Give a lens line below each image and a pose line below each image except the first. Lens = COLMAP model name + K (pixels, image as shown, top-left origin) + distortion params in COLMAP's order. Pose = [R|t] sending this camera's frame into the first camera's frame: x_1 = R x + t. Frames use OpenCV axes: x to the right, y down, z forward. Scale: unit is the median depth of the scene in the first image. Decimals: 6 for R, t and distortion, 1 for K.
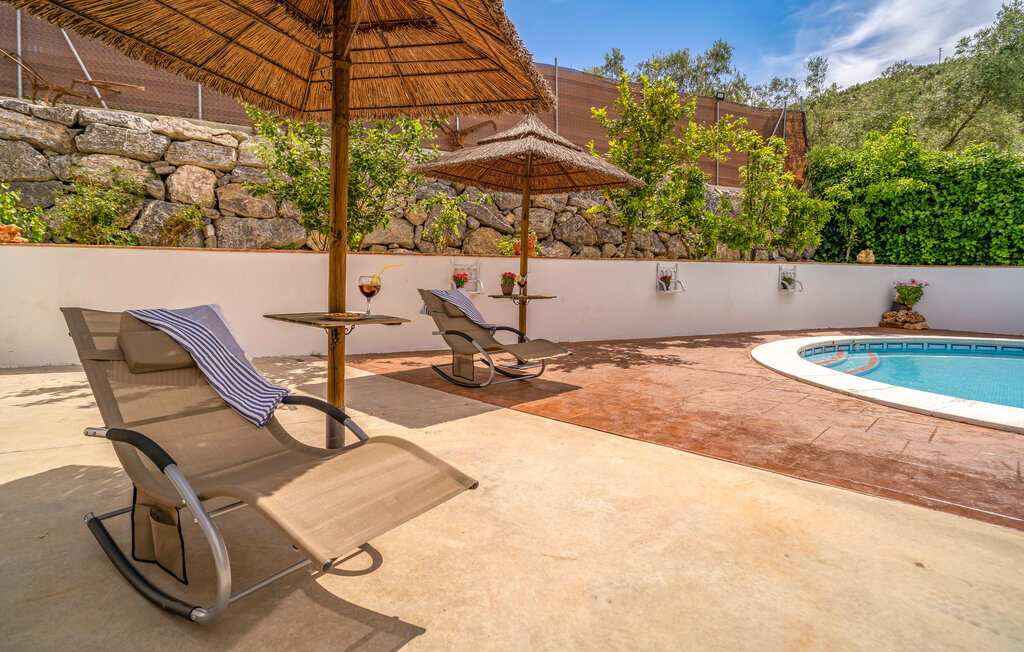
lens RADIAL K [[526.1, 0, 491.2], [0, 526.1, 301.0], [0, 0, 1]] dist [-0.011074, -0.000606]
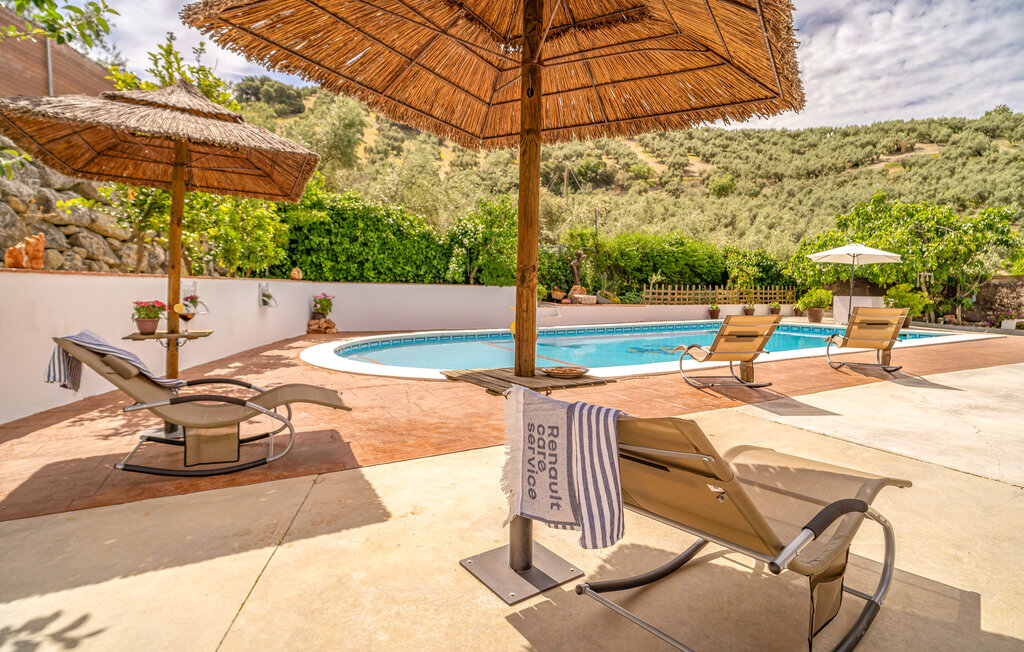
lens RADIAL K [[526.1, 0, 532.5], [0, 526.1, 308.2], [0, 0, 1]] dist [-0.011074, -0.000606]
pose [[0.268071, -0.042467, 0.962463, -0.273224], [0.044177, 0.998519, 0.031753, -0.024963], [-0.962386, 0.034006, 0.269550, 0.201692]]
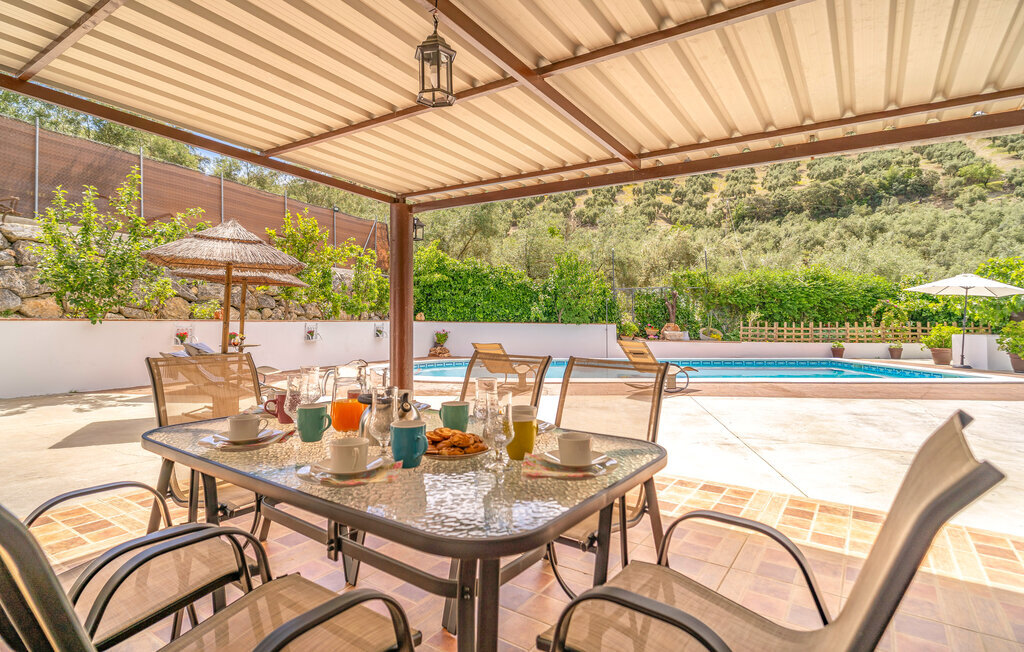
lens RADIAL K [[526.1, 0, 515.4], [0, 526.1, 323.4], [0, 0, 1]] dist [-0.011074, -0.000606]
pose [[0.727345, -0.006159, 0.686244, -0.270612], [0.037390, 0.998830, -0.030665, 0.002789], [-0.685252, 0.047963, 0.726725, -0.517566]]
